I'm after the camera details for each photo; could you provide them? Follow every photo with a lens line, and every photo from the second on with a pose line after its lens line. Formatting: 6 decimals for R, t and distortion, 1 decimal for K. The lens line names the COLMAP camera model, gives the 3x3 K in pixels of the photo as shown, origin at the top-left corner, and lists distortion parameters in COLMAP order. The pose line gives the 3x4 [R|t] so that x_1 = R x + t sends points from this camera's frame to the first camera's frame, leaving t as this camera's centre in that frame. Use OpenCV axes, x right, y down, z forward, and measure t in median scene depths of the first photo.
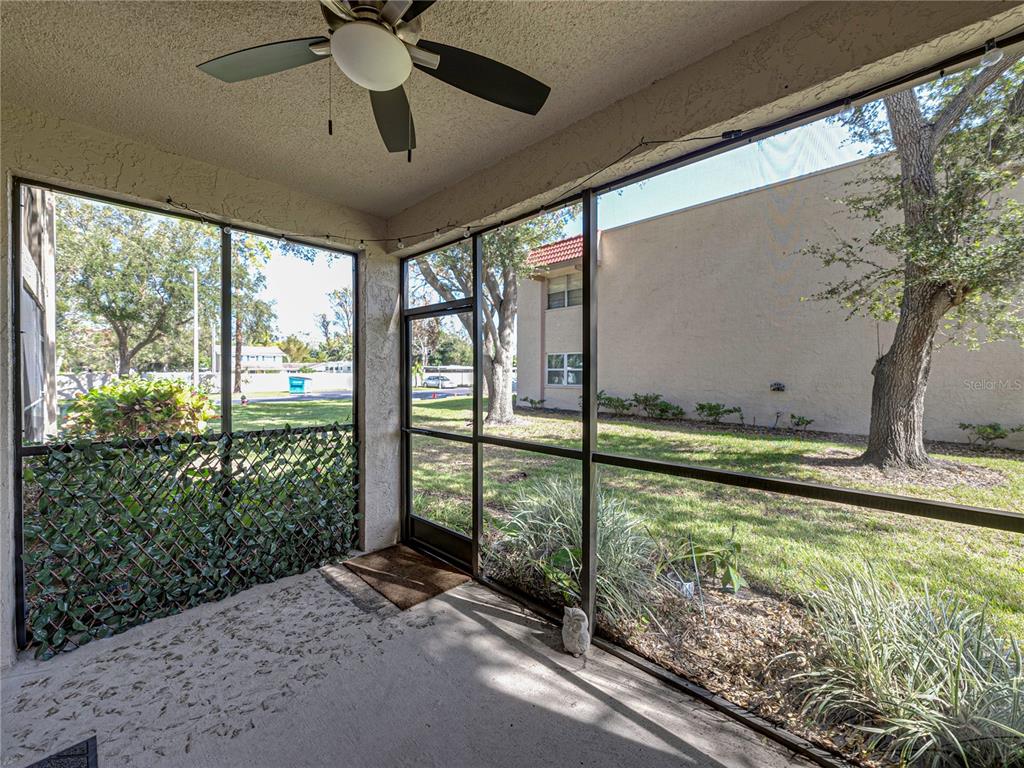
lens RADIAL K [[398.1, 0, 512.0], [0, 398.1, 384.0], [0, 0, 1]] dist [0.011764, 0.000039]
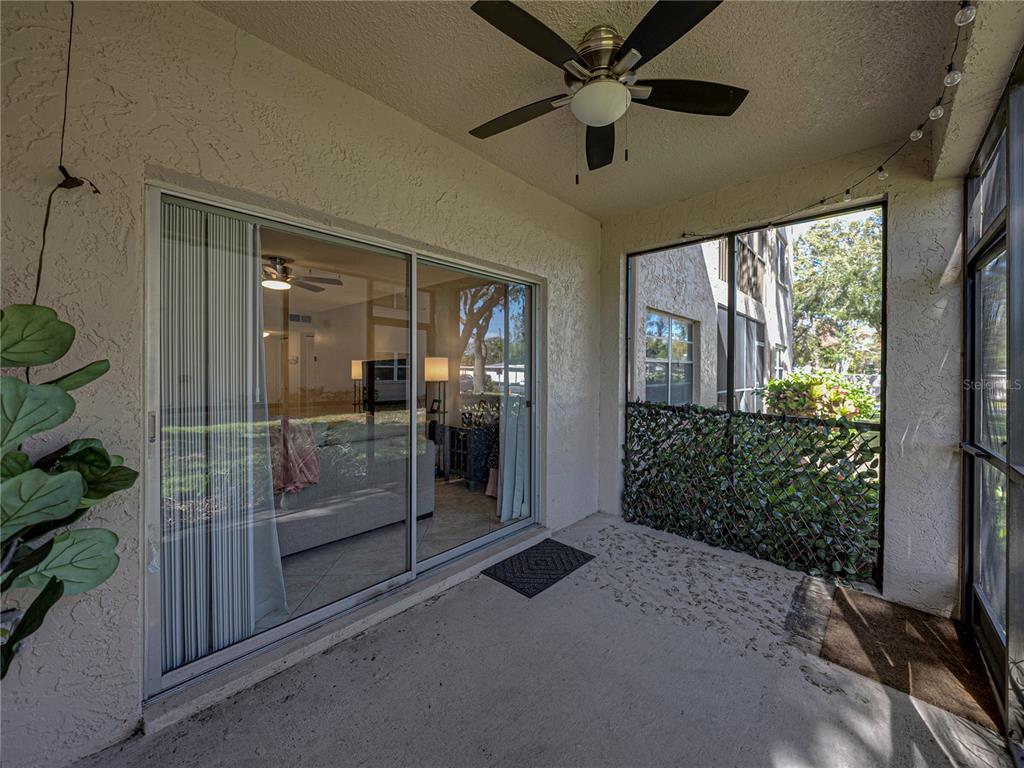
lens RADIAL K [[407.4, 0, 513.1], [0, 407.4, 380.6], [0, 0, 1]] dist [-0.000063, -0.000180]
pose [[0.010222, 0.018949, -0.999768, 0.438268], [-0.036605, 0.999157, 0.018563, 0.032807], [0.999278, 0.036407, 0.010907, 0.327281]]
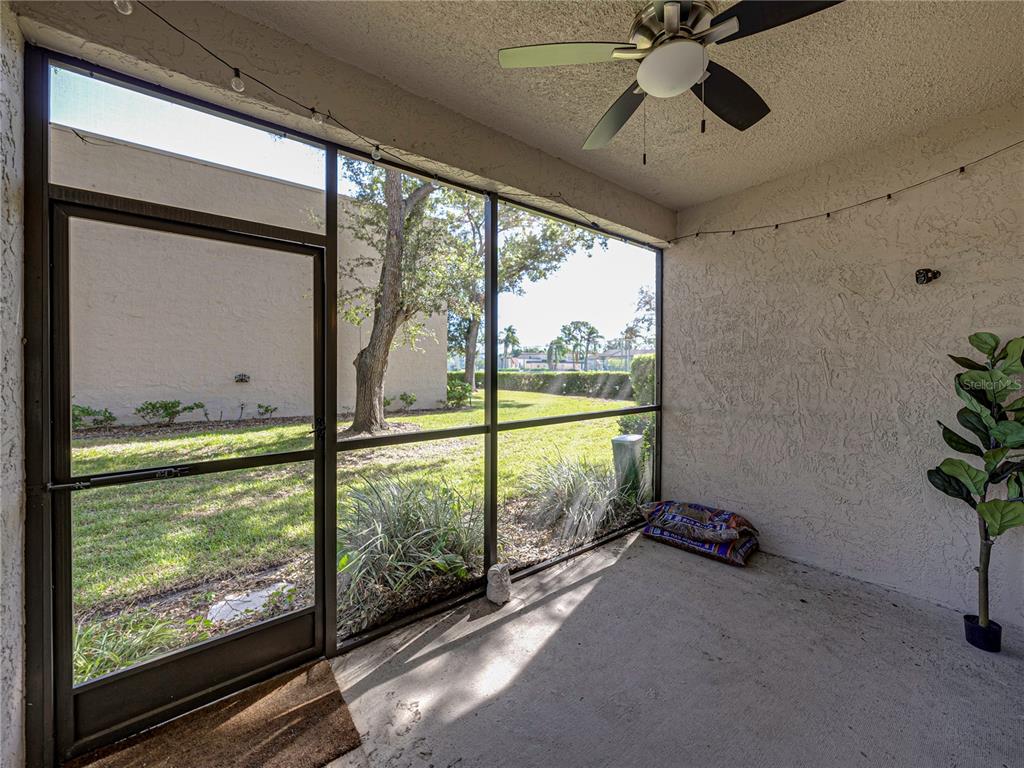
lens RADIAL K [[407.4, 0, 513.1], [0, 407.4, 380.6], [0, 0, 1]] dist [-0.000063, -0.000180]
pose [[0.154676, -0.031958, 0.987448, -0.715644], [0.027505, 0.999229, 0.028031, 0.010031], [-0.987582, 0.022824, 0.155436, 0.580343]]
